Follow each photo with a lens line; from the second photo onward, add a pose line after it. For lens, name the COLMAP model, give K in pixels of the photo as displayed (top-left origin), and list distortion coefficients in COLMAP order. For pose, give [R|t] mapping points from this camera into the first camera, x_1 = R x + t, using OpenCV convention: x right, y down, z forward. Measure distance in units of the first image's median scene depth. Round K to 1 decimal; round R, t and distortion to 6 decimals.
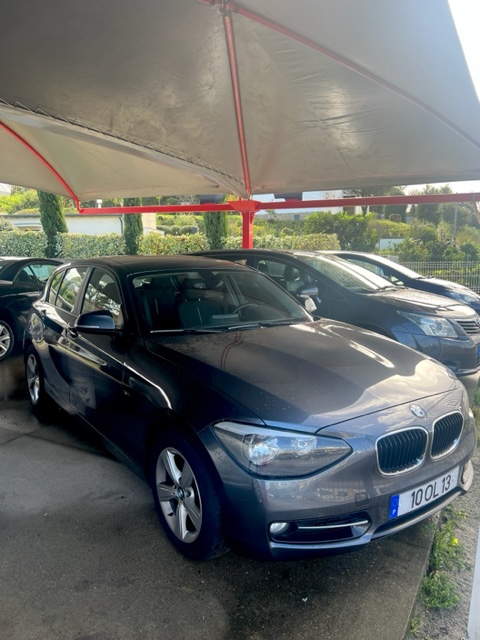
lens RADIAL K [[525.8, 0, 239.8], [0, 525.8, 330.5], [0, 0, 1]] dist [0.029789, -0.009482]
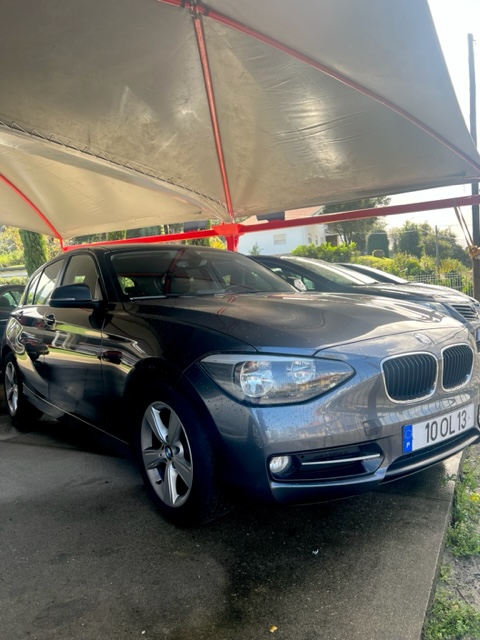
lens RADIAL K [[525.8, 0, 239.8], [0, 525.8, 330.5], [0, 0, 1]] dist [0.029789, -0.009482]
pose [[0.998013, -0.060159, 0.018709, 0.003787], [0.061768, 0.992804, -0.102592, 0.191540], [-0.012403, 0.103544, 0.994548, 0.086038]]
